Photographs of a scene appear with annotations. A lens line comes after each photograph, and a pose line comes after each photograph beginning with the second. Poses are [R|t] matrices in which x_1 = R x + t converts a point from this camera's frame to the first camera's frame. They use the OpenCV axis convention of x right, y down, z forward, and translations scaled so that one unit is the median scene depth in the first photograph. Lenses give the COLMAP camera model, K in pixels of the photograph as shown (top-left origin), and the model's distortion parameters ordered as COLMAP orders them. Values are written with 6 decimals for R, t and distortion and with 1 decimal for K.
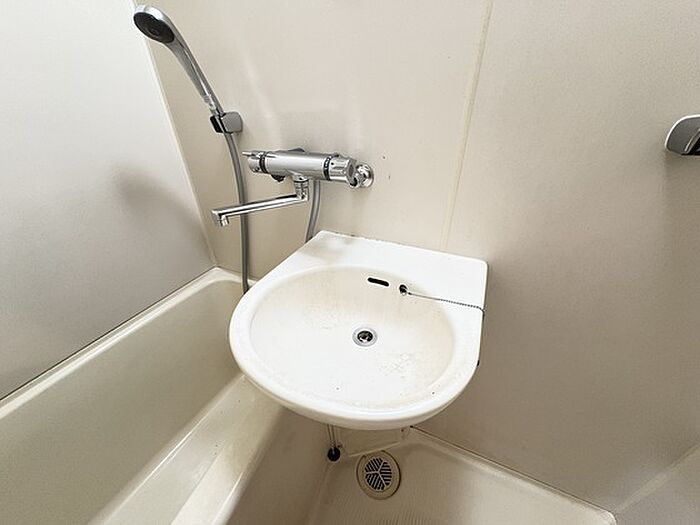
lens RADIAL K [[279.4, 0, 351.4], [0, 279.4, 259.8], [0, 0, 1]] dist [0.000697, 0.000061]
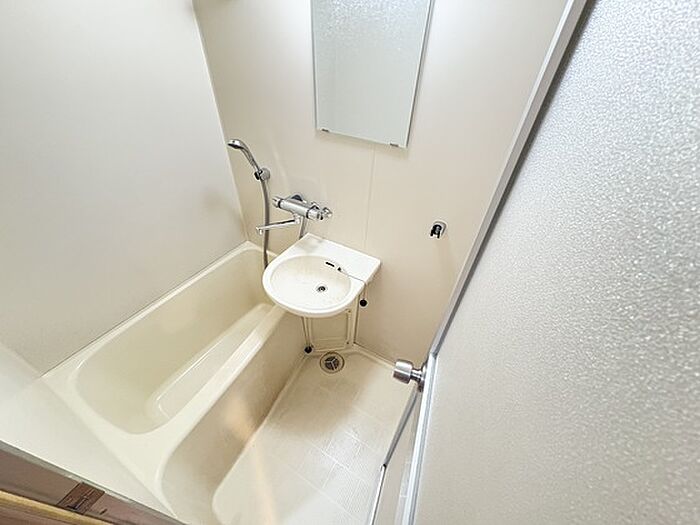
lens RADIAL K [[279.4, 0, 349.7], [0, 279.4, 265.0], [0, 0, 1]] dist [0.000697, 0.000061]
pose [[0.994229, 0.104341, -0.024933, 0.267230], [-0.098871, 0.981412, 0.164485, -0.250589], [0.041632, -0.161071, 0.986064, -0.976220]]
